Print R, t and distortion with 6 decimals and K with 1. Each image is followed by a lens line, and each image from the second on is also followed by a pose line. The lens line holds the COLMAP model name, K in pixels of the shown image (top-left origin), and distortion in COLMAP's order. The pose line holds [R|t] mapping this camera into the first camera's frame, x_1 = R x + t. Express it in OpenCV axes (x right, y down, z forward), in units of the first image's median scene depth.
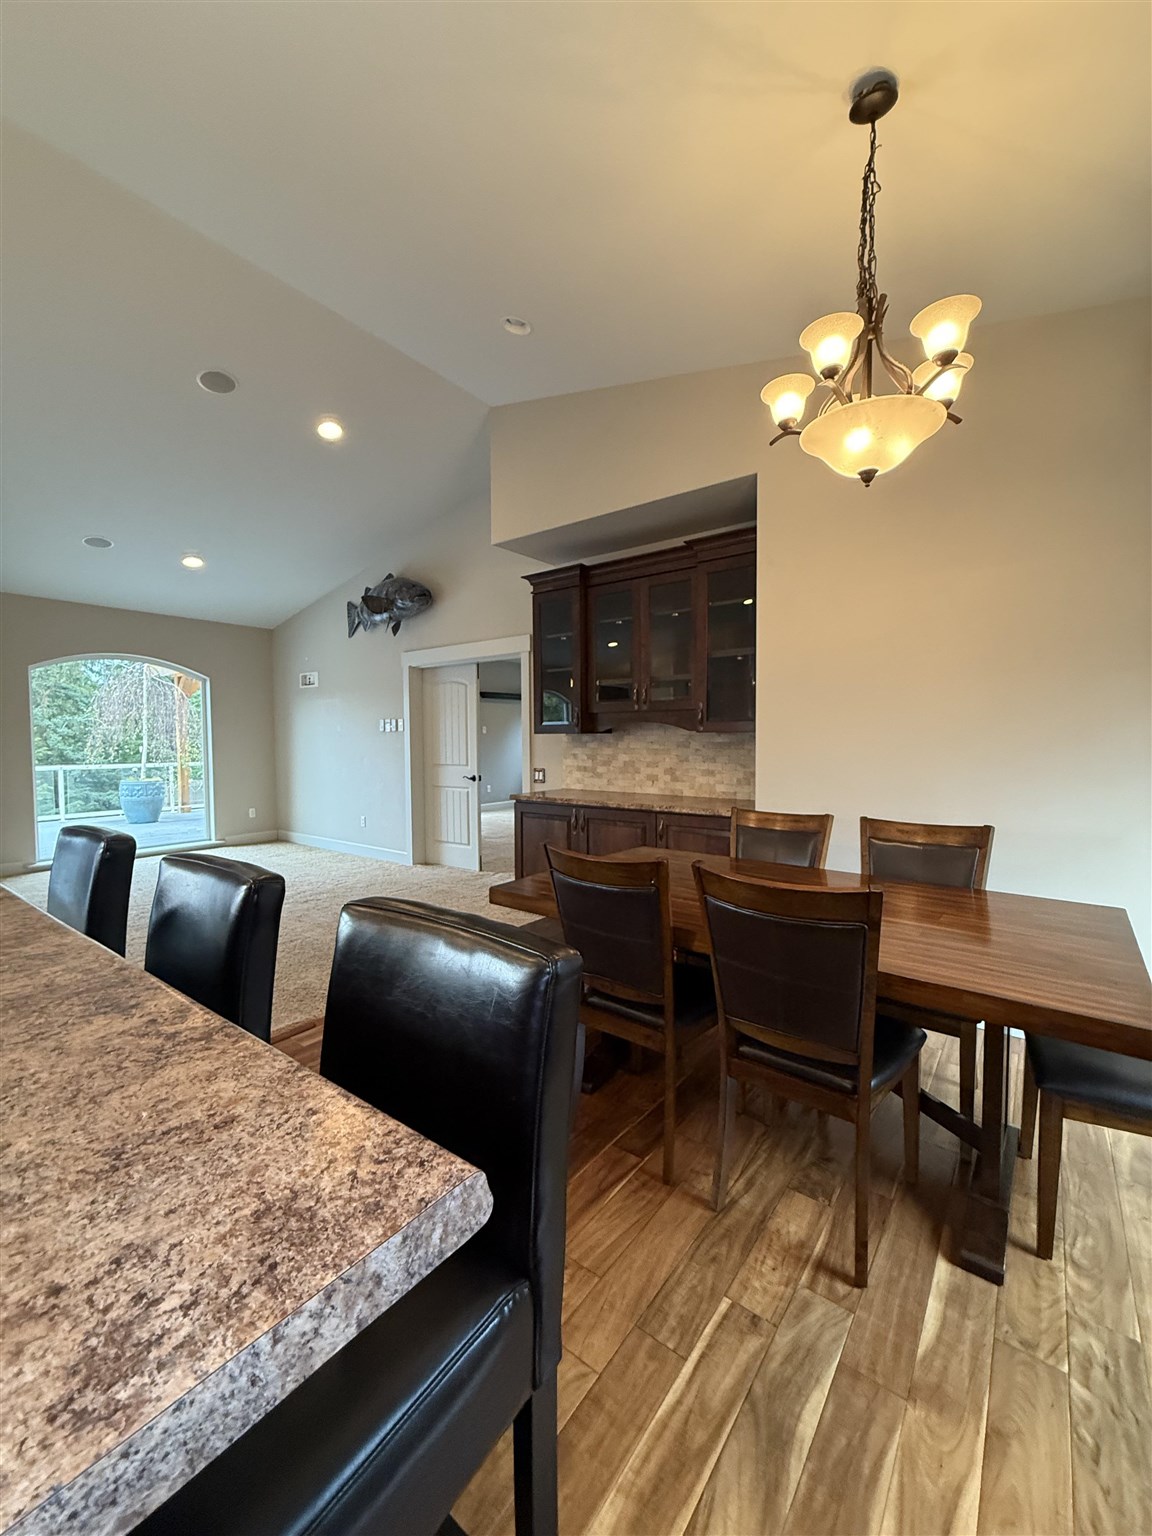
lens RADIAL K [[610.5, 0, 582.4], [0, 610.5, 766.0], [0, 0, 1]] dist [0.000980, -0.000534]
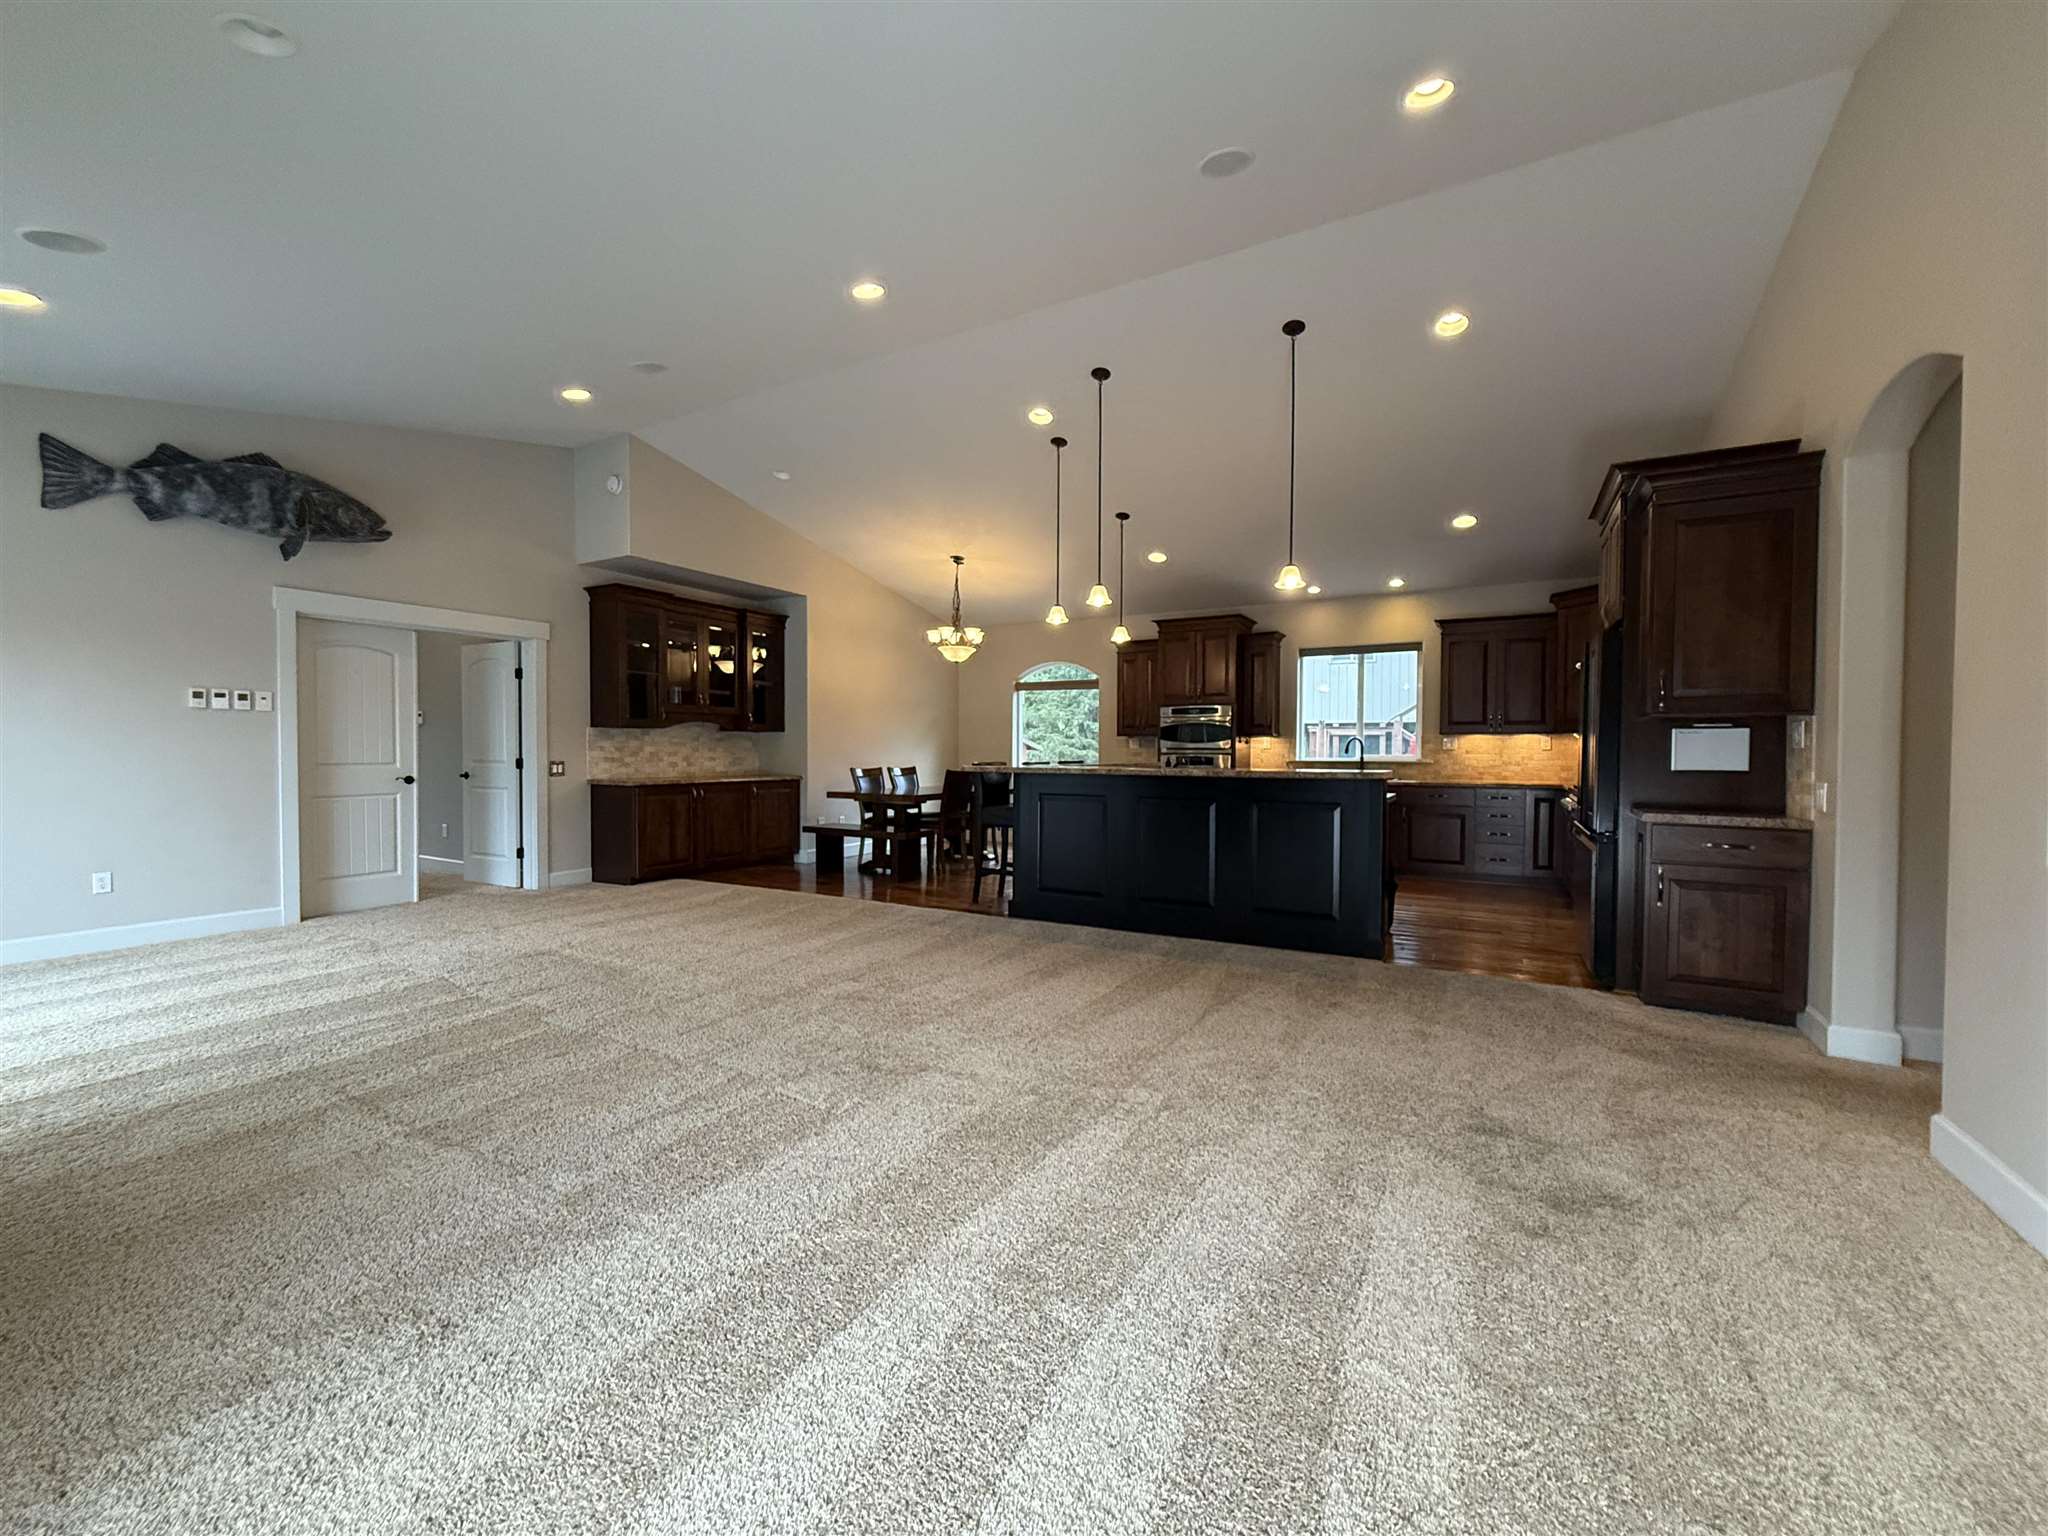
lens RADIAL K [[813.9, 0, 1016.1], [0, 813.9, 765.6], [0, 0, 1]] dist [0.000980, -0.000534]
pose [[-0.141212, -0.012426, 0.989901, -1.570835], [0.043437, 0.998881, 0.018735, 0.019650], [-0.989026, 0.045644, -0.140515, 0.481103]]
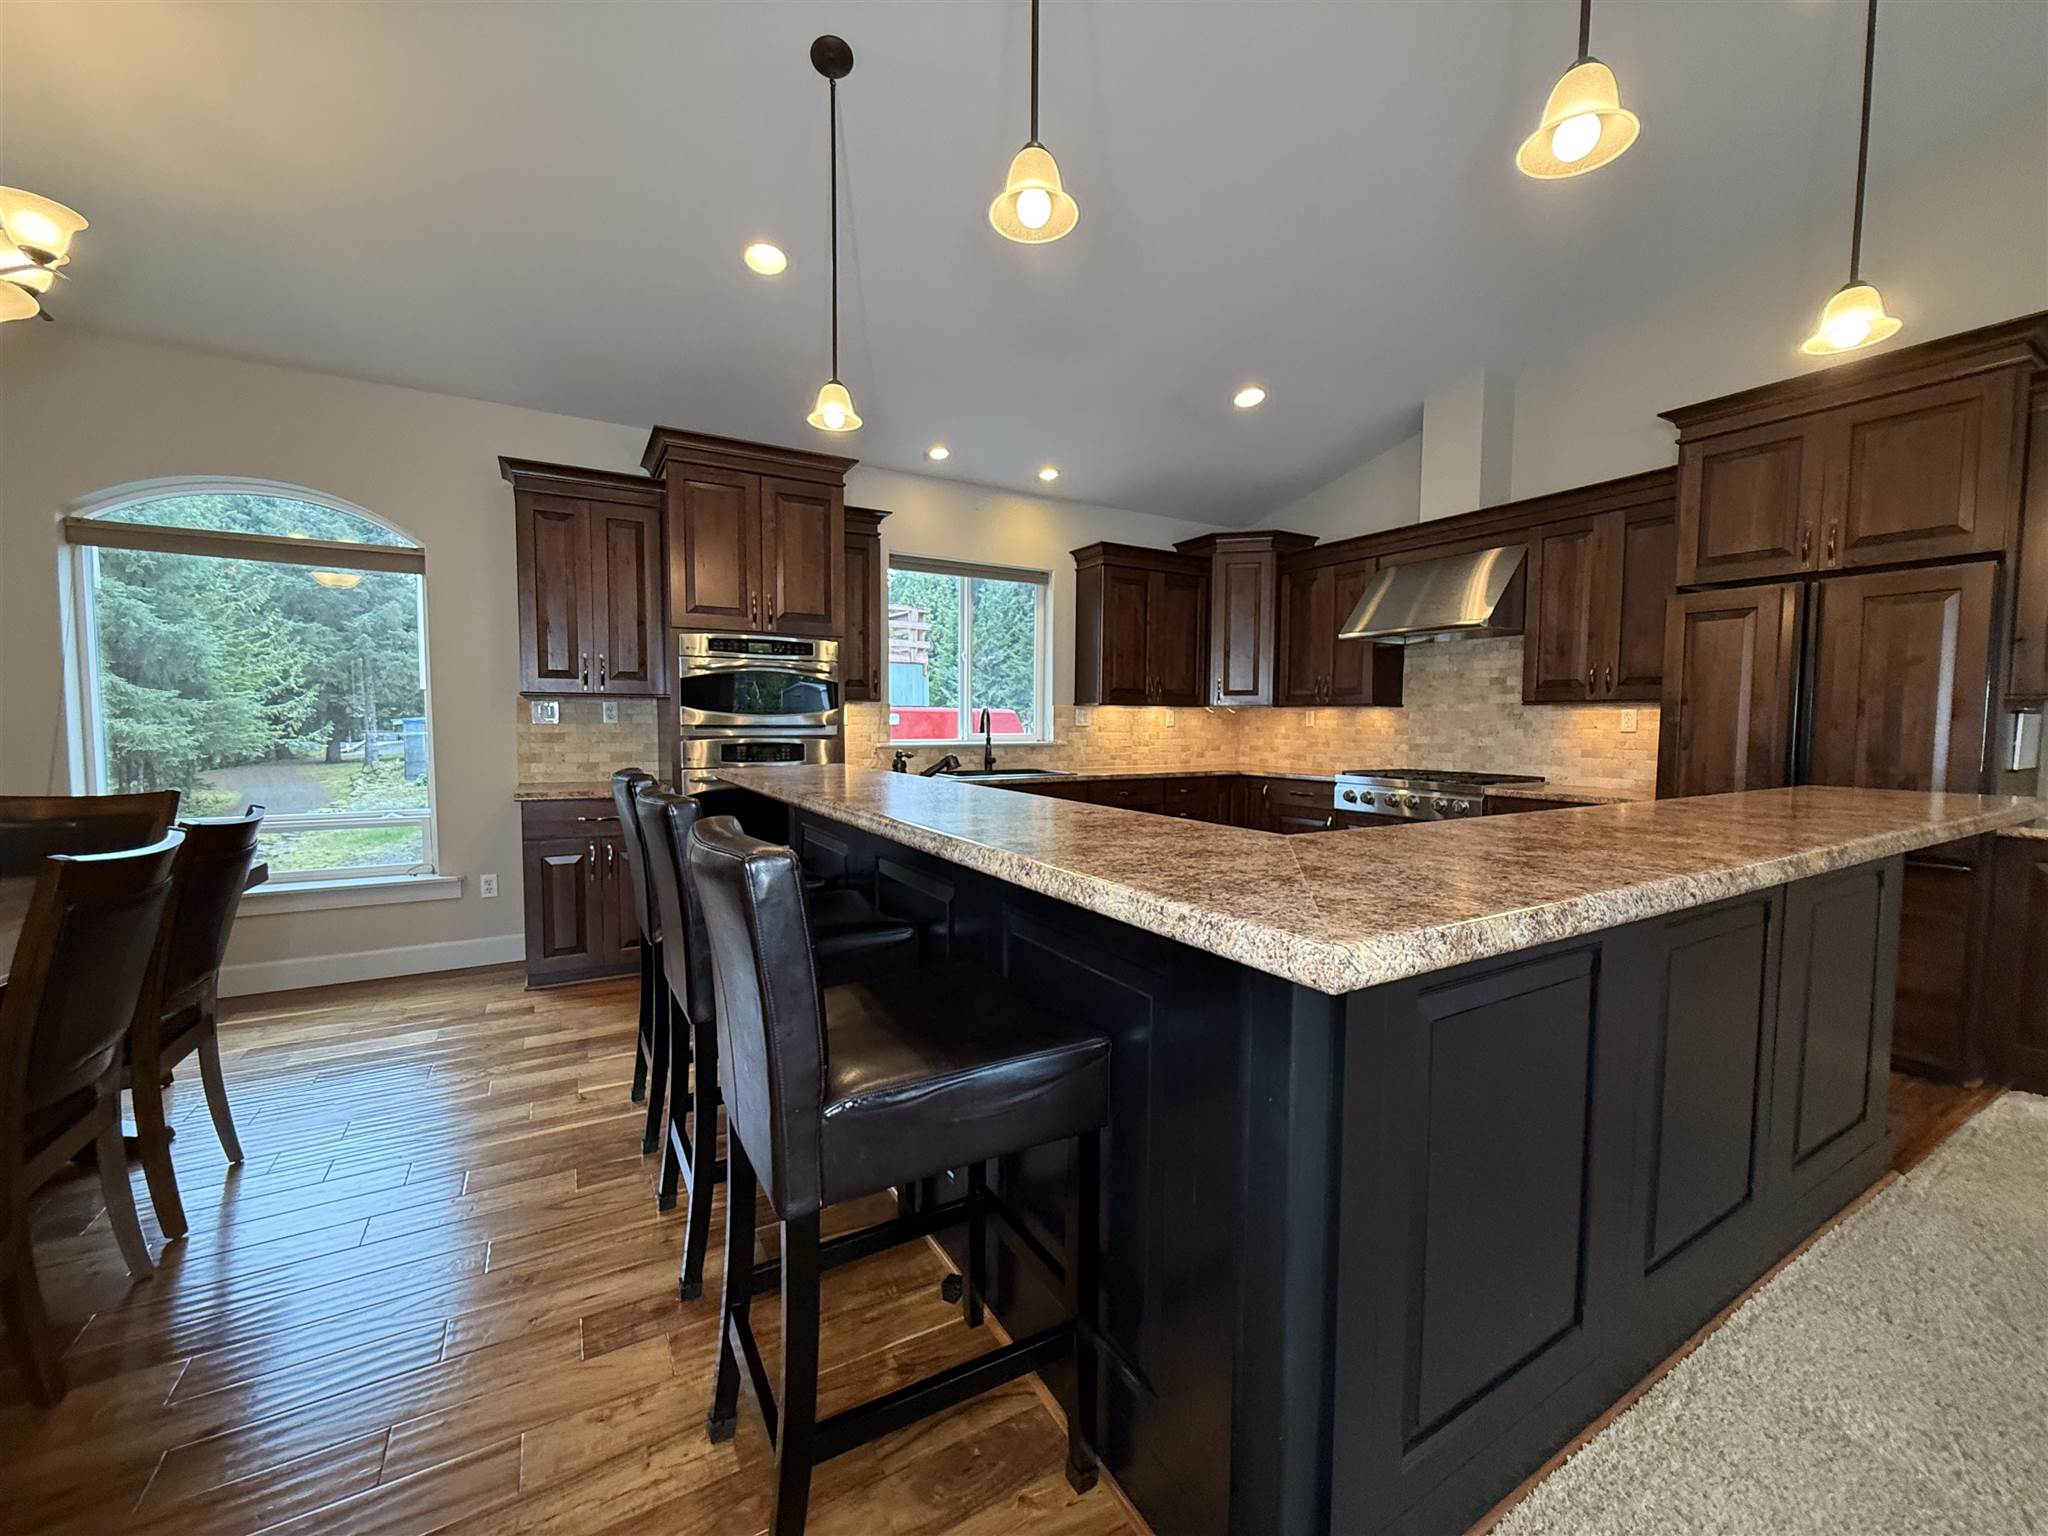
lens RADIAL K [[813.9, 0, 1031.4], [0, 813.9, 768.0], [0, 0, 1]] dist [0.000980, -0.000534]
pose [[-0.929803, -0.021383, 0.367435, -0.456990], [0.016820, 0.994799, 0.100456, -0.004080], [-0.367672, 0.099585, -0.924608, 0.527910]]
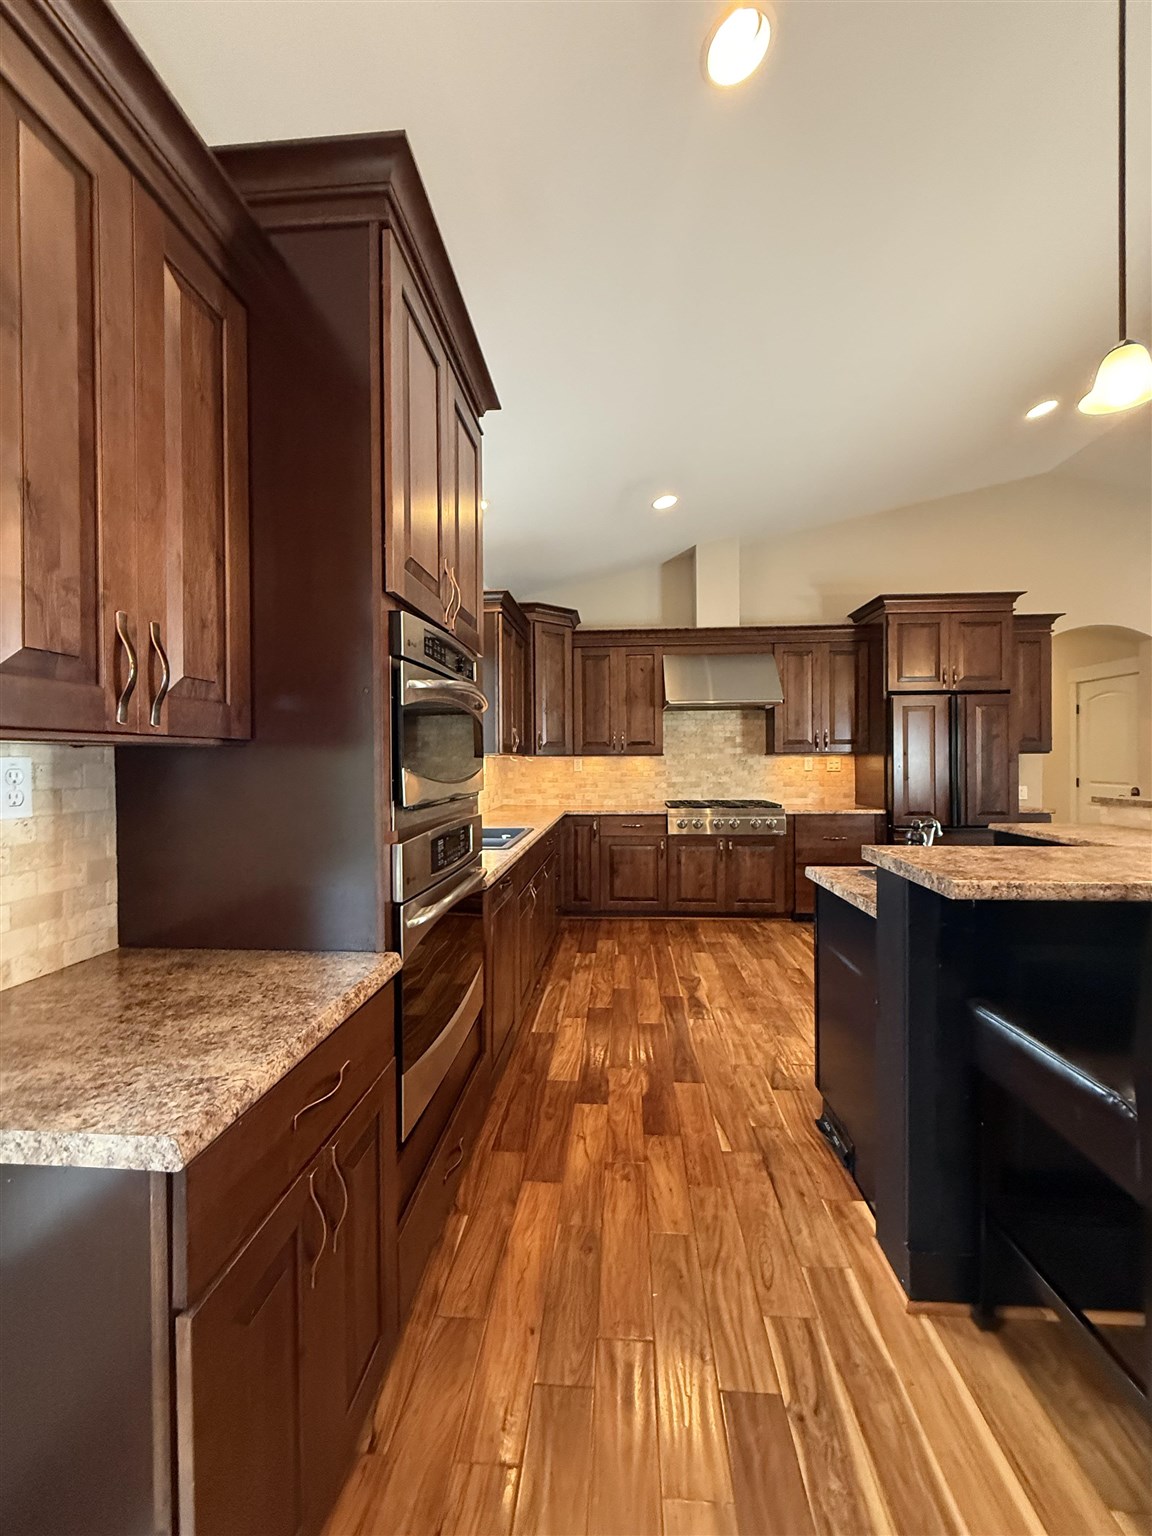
lens RADIAL K [[610.5, 0, 573.4], [0, 610.5, 762.8], [0, 0, 1]] dist [0.000980, -0.000534]
pose [[-0.837244, 0.016999, -0.546566, 0.231026], [-0.011987, 0.998706, 0.049424, -0.008871], [0.546698, 0.047932, -0.835957, 0.188351]]
